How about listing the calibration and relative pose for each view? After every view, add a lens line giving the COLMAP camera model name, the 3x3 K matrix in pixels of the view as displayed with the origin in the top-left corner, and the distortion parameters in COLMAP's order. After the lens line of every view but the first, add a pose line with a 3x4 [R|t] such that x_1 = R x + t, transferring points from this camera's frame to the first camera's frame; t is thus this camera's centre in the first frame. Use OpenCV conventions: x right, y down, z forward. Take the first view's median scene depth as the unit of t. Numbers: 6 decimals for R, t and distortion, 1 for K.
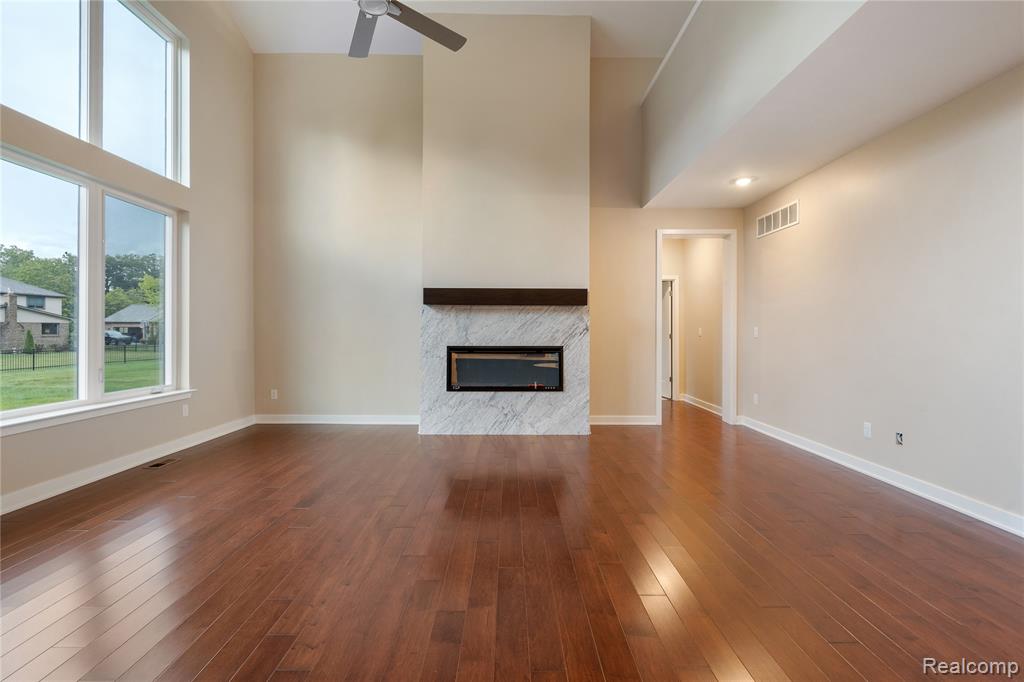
lens RADIAL K [[463.4, 0, 510.1], [0, 463.4, 335.8], [0, 0, 1]] dist [-0.000514, 0.000161]
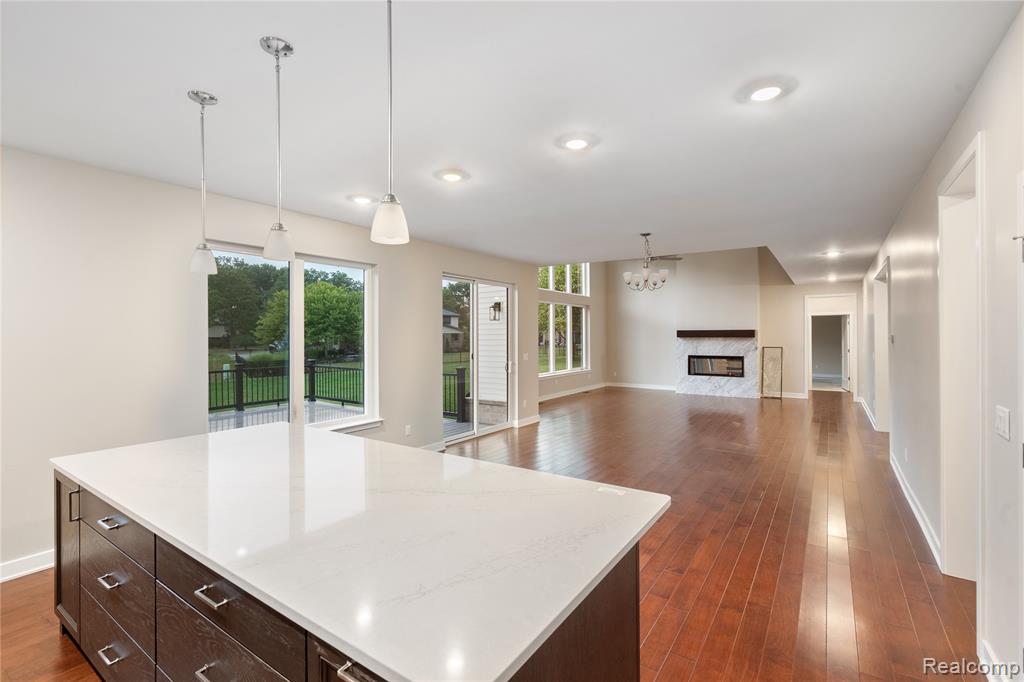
lens RADIAL K [[463.4, 0, 510.1], [0, 463.4, 335.8], [0, 0, 1]] dist [-0.000514, 0.000161]
pose [[0.818000, -0.005669, -0.575190, 0.462475], [0.001620, 0.999970, -0.007552, -0.057801], [0.575216, 0.005246, 0.817985, -1.379192]]
